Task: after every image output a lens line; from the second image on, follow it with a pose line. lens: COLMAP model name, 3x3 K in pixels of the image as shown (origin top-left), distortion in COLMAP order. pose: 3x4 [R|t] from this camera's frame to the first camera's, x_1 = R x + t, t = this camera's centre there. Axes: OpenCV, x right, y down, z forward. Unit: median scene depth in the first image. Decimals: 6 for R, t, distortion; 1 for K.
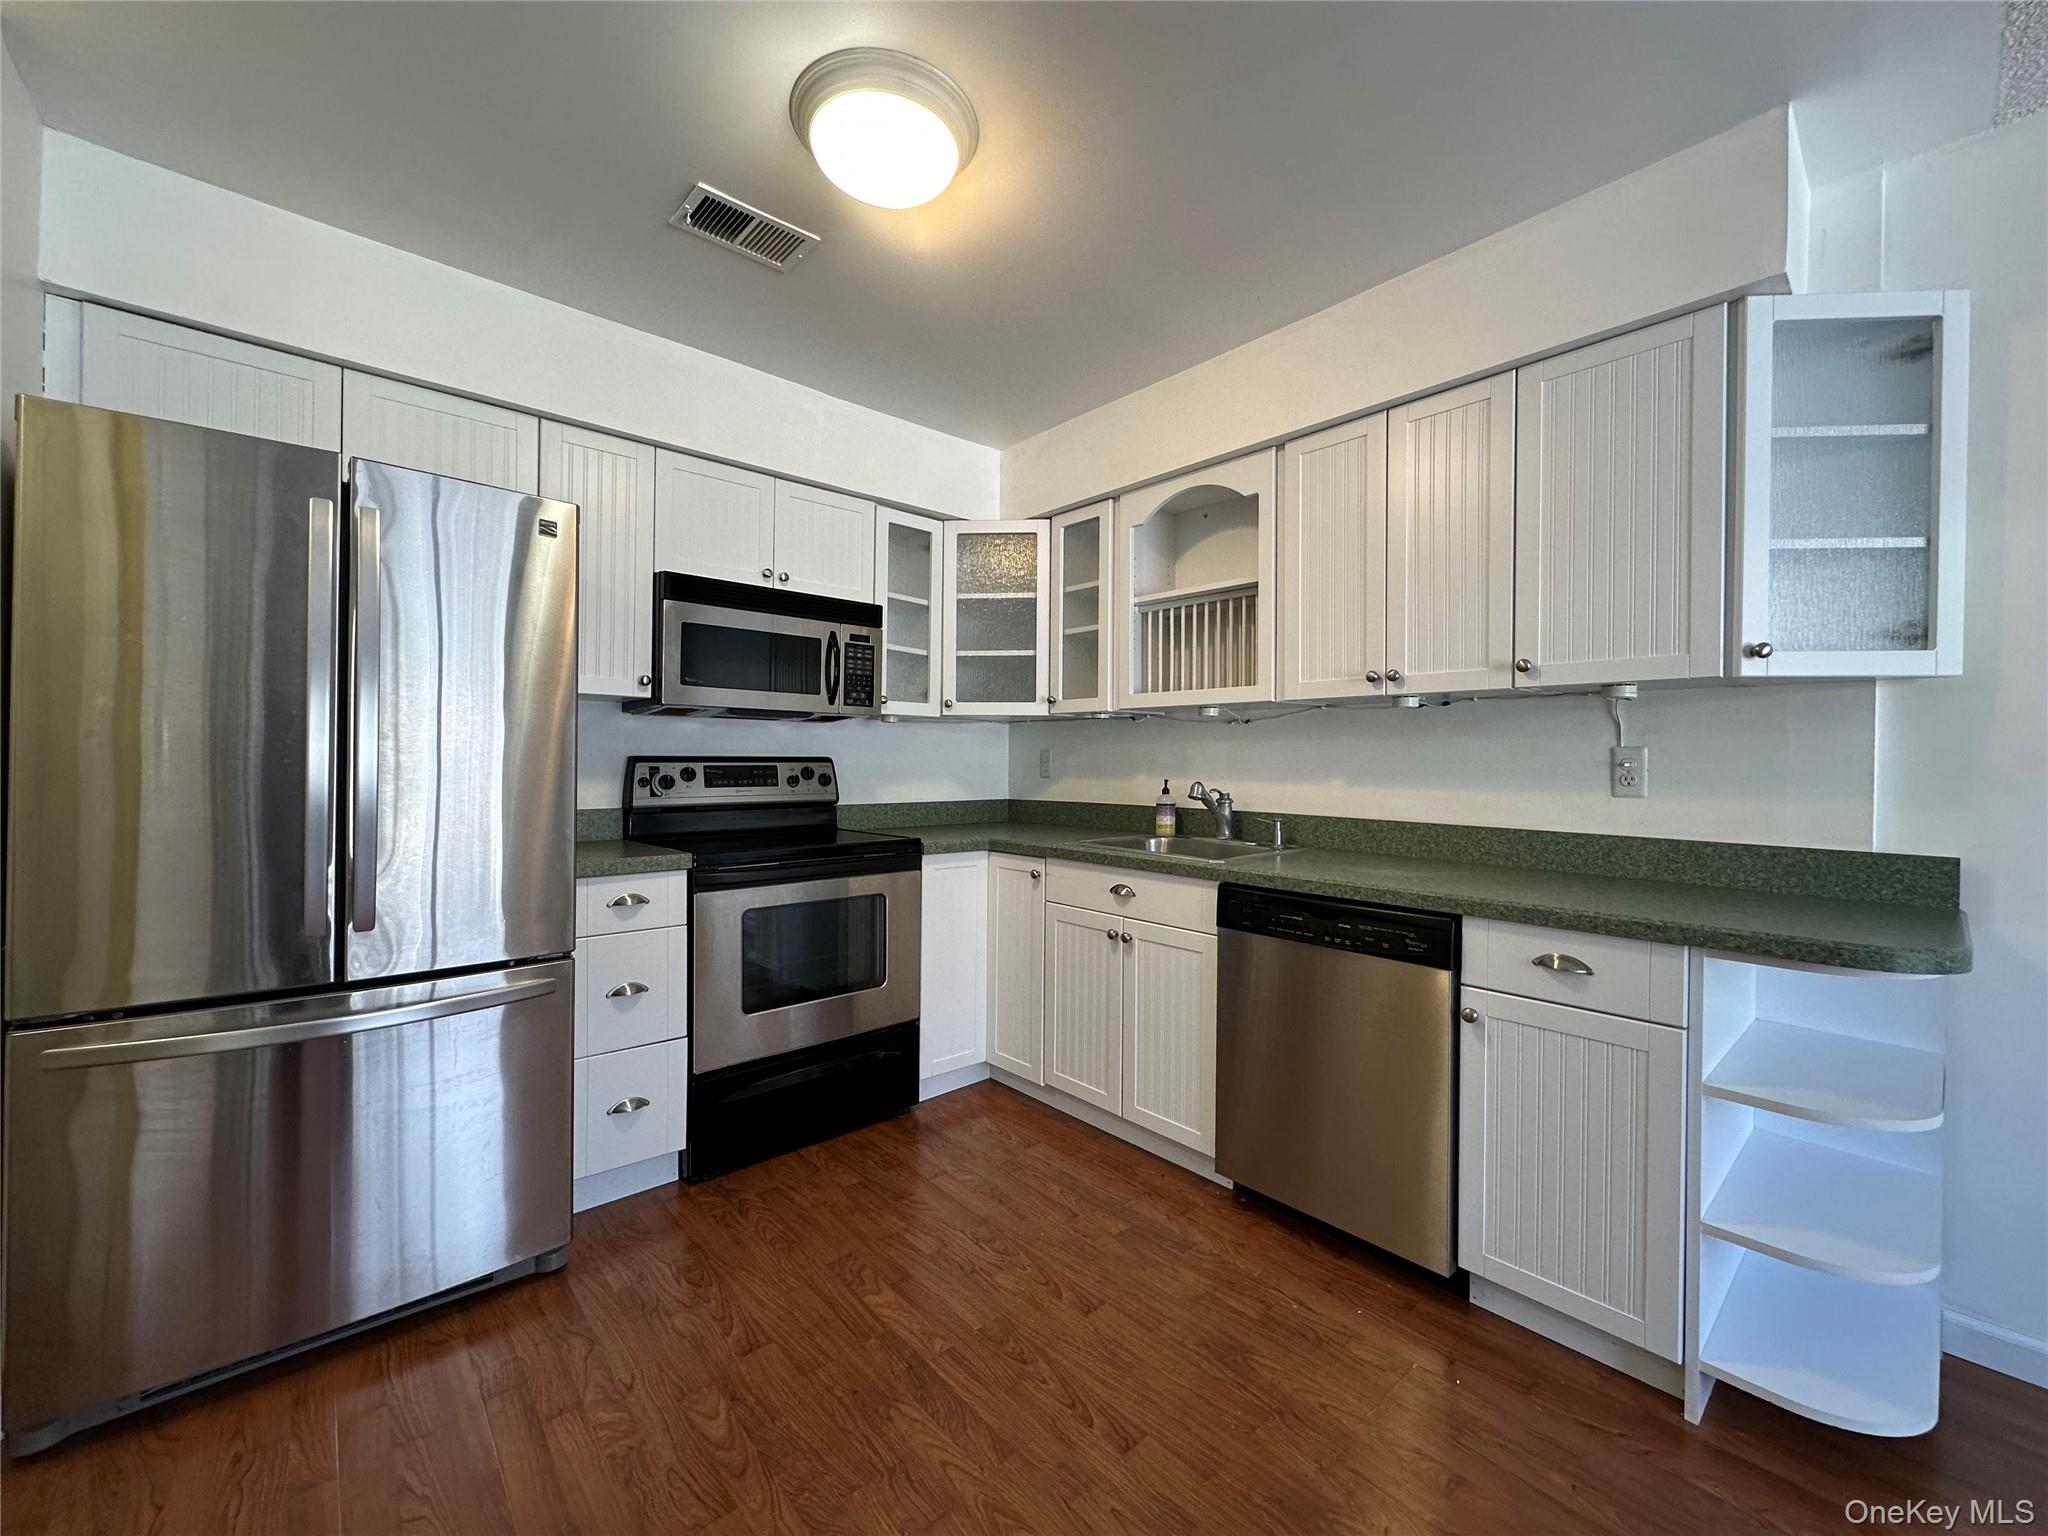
lens RADIAL K [[807.1, 0, 1010.9], [0, 807.1, 767.1], [0, 0, 1]] dist [-0.006142, -0.000342]
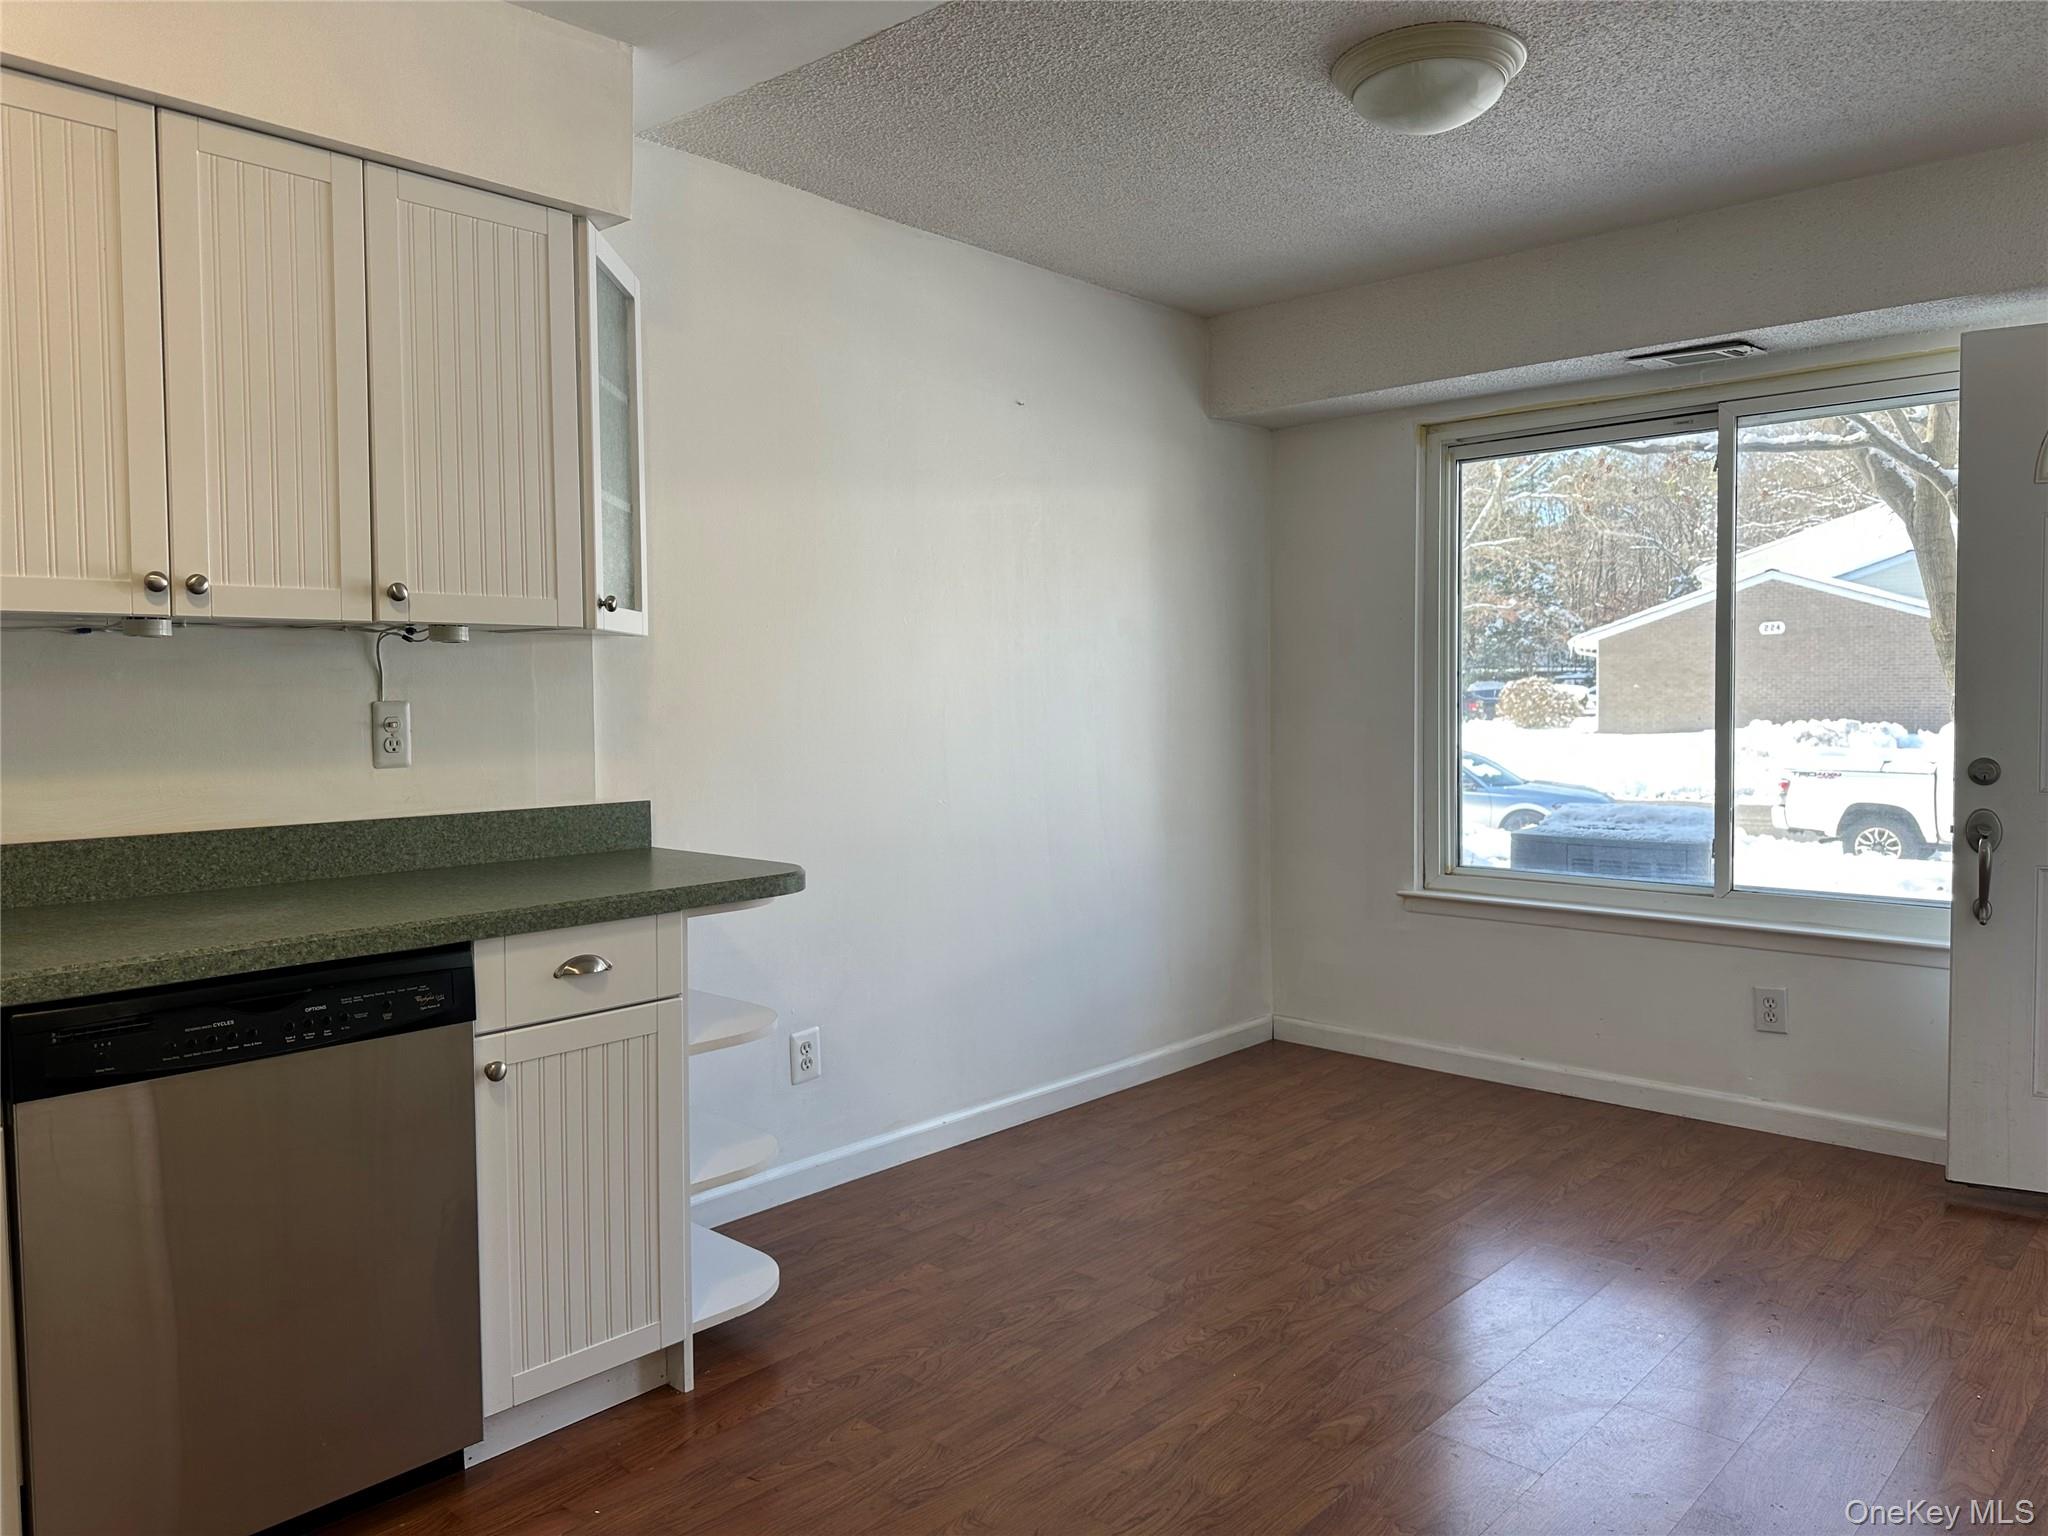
lens RADIAL K [[1410.3, 0, 1024.9], [0, 1410.3, 752.7], [0, 0, 1]] dist [0.053298, -0.056427]
pose [[-0.100943, -0.052667, 0.993497, -0.586671], [0.017652, 0.998346, 0.054718, -0.036440], [-0.994736, 0.023061, -0.099847, 0.488902]]
